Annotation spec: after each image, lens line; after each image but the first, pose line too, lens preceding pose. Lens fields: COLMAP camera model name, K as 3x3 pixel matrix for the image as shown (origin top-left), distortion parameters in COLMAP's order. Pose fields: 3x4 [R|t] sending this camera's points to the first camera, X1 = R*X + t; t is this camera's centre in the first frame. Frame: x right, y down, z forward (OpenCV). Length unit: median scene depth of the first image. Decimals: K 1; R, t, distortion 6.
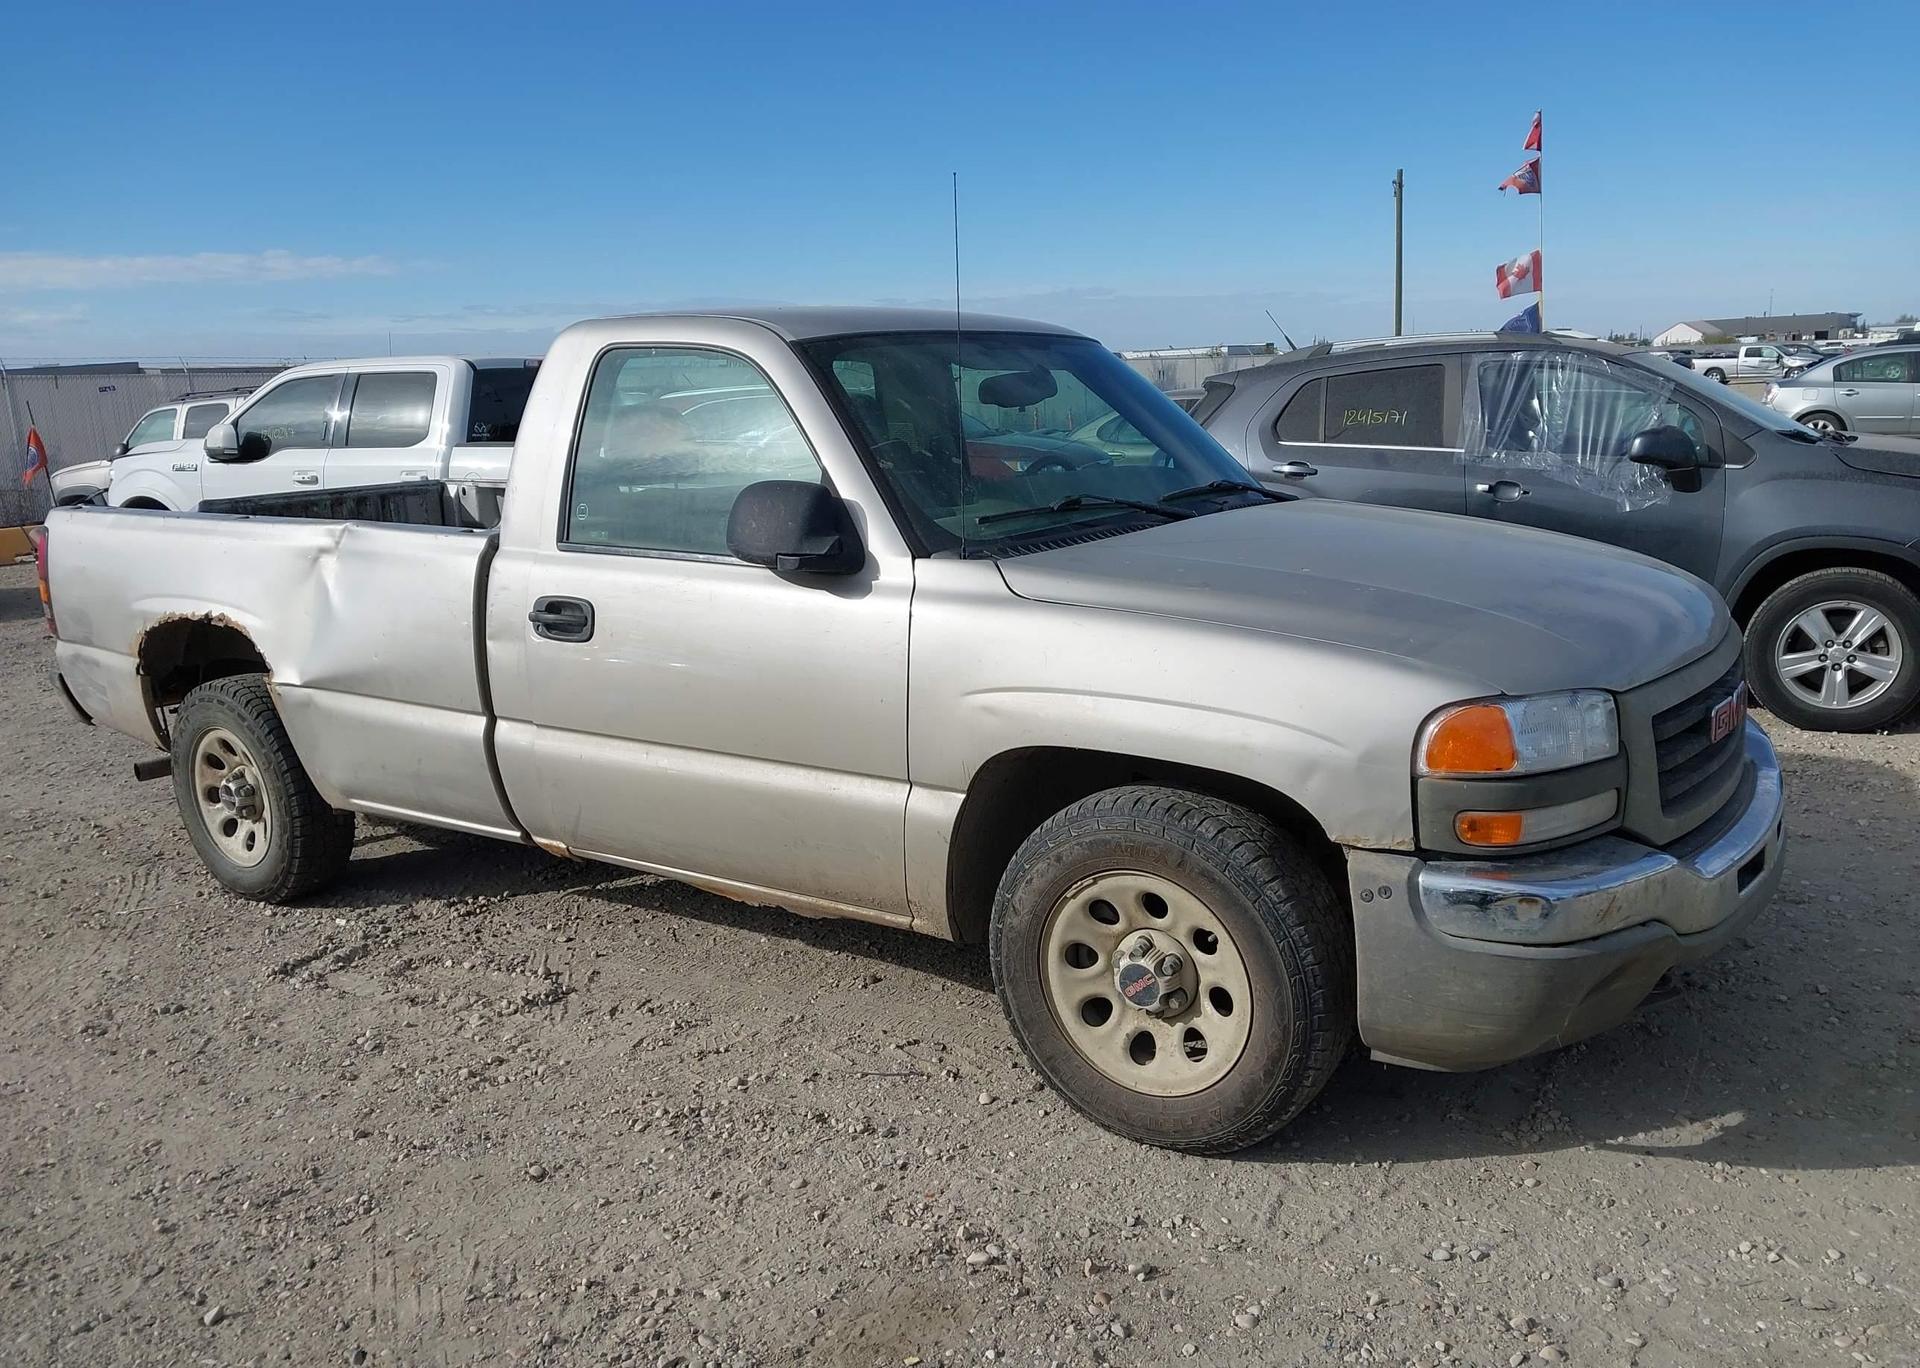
lens RADIAL K [[1665.9, 0, 897.3], [0, 1665.9, 684.6], [0, 0, 1]] dist [0.169668, -0.448576]
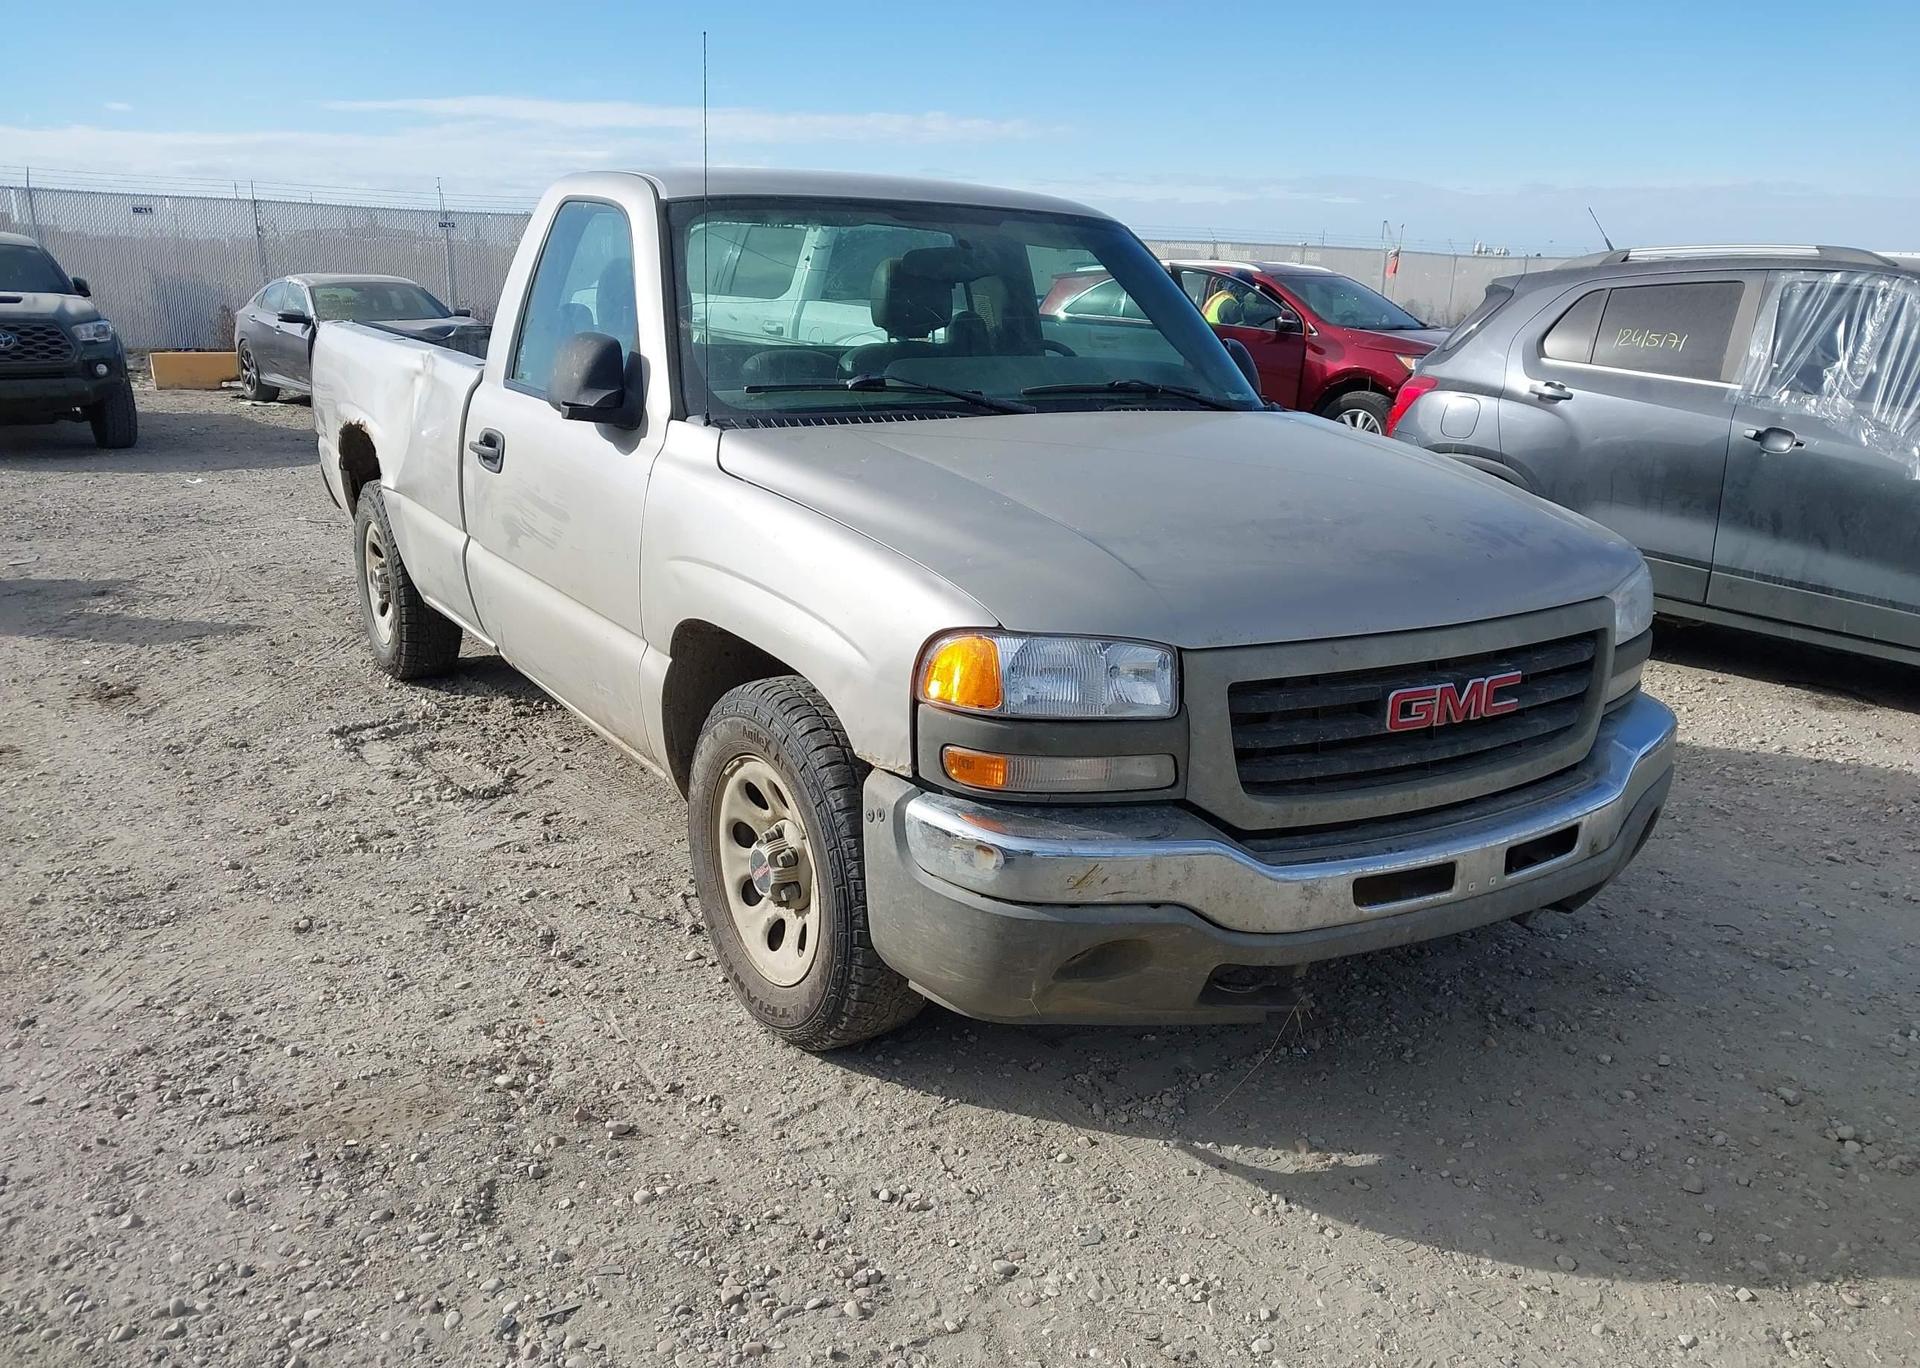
lens RADIAL K [[1657.2, 0, 961.1], [0, 1657.2, 716.0], [0, 0, 1]] dist [0.028687, -0.006448]
pose [[0.913963, 0.167107, -0.369792, 0.583032], [-0.132938, 0.984286, 0.116229, -0.041113], [0.383403, -0.057070, 0.921816, 0.138299]]
